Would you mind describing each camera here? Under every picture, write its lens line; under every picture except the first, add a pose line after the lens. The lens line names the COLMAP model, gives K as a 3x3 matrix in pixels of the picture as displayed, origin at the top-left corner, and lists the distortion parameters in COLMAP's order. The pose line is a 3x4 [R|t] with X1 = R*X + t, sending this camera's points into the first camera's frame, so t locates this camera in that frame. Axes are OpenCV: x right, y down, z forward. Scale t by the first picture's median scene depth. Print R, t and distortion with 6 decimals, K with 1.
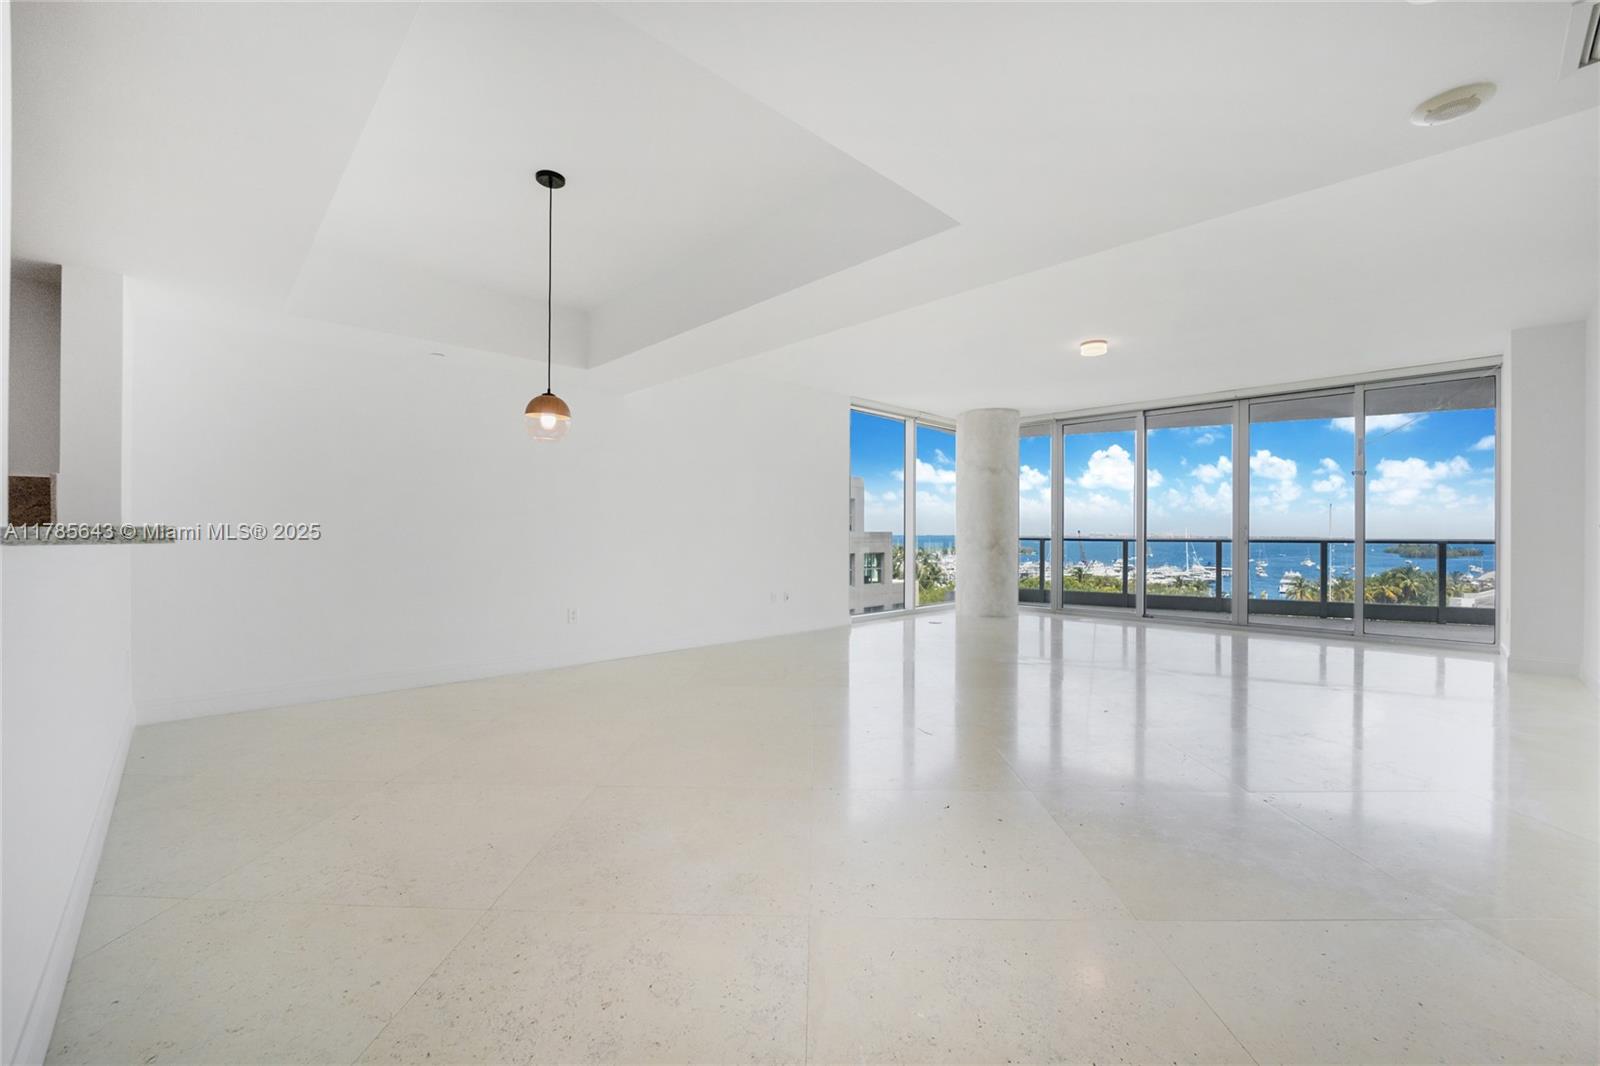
lens RADIAL K [[641.2, 0, 800.0], [0, 641.2, 533.0], [0, 0, 1]] dist [0.000917, 0.000074]
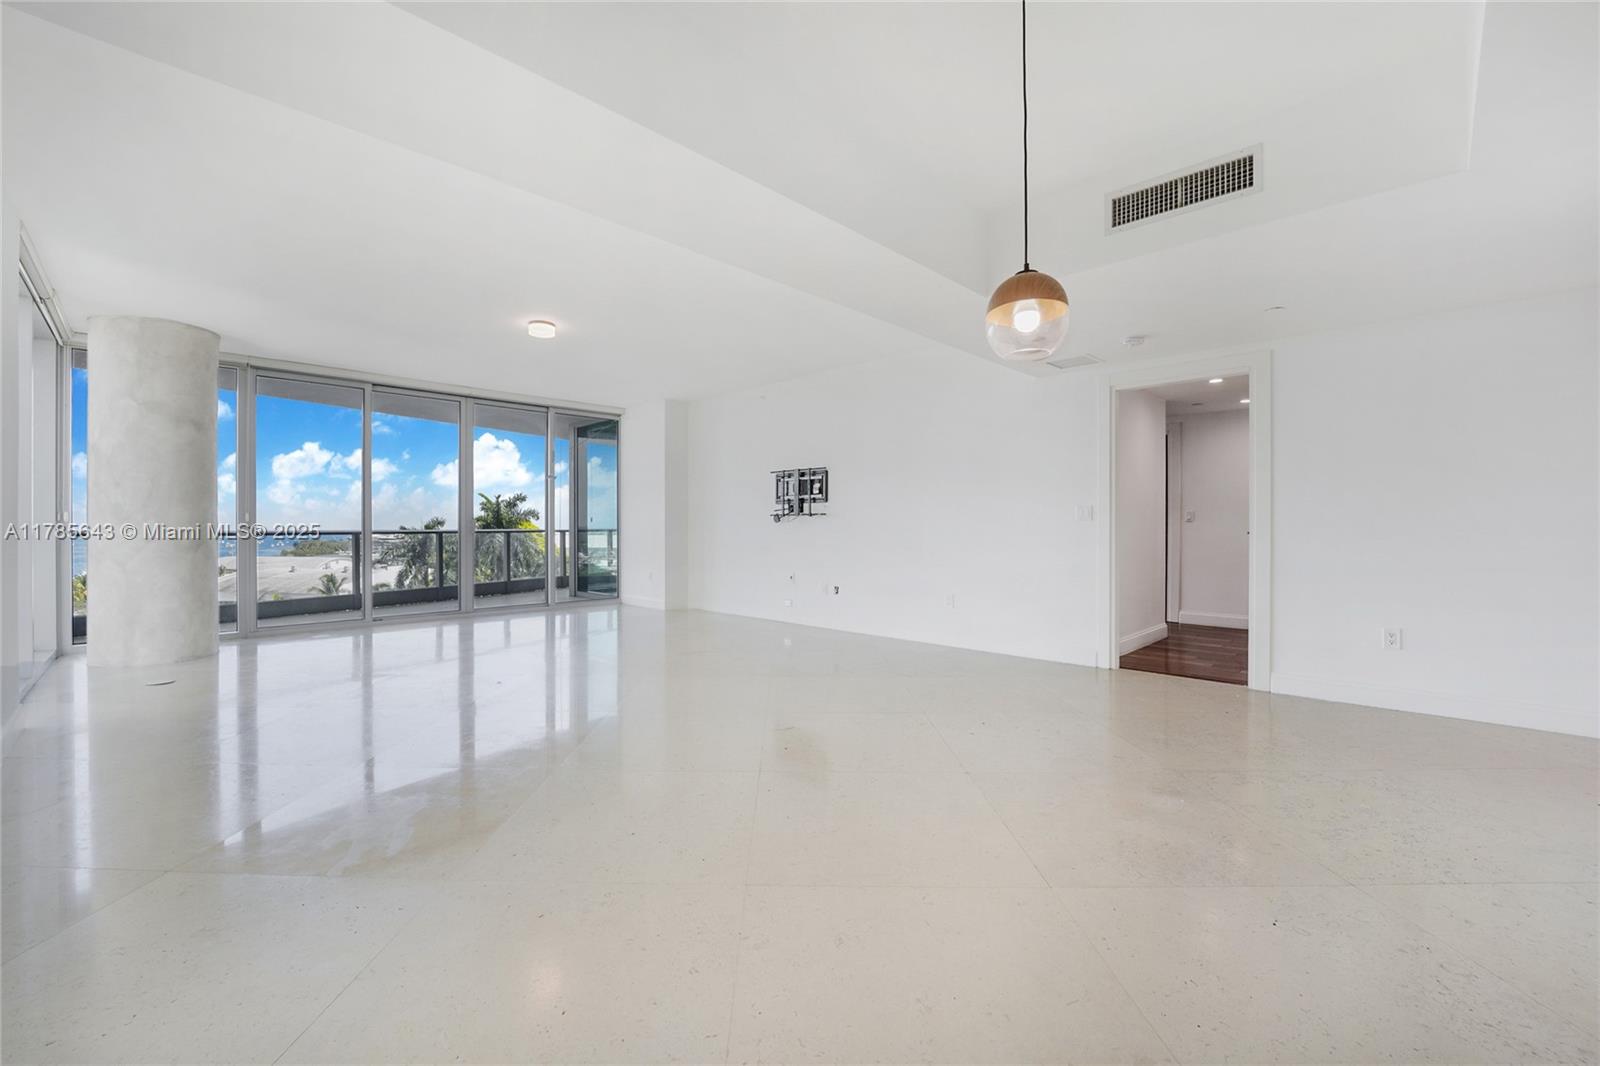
lens RADIAL K [[641.2, 0, 800.0], [0, 641.2, 533.0], [0, 0, 1]] dist [0.000917, 0.000074]
pose [[-0.034478, -0.005952, 0.999388, -0.352785], [0.007502, 0.999953, 0.006214, 0.008701], [-0.999377, 0.007712, -0.034432, 0.425820]]
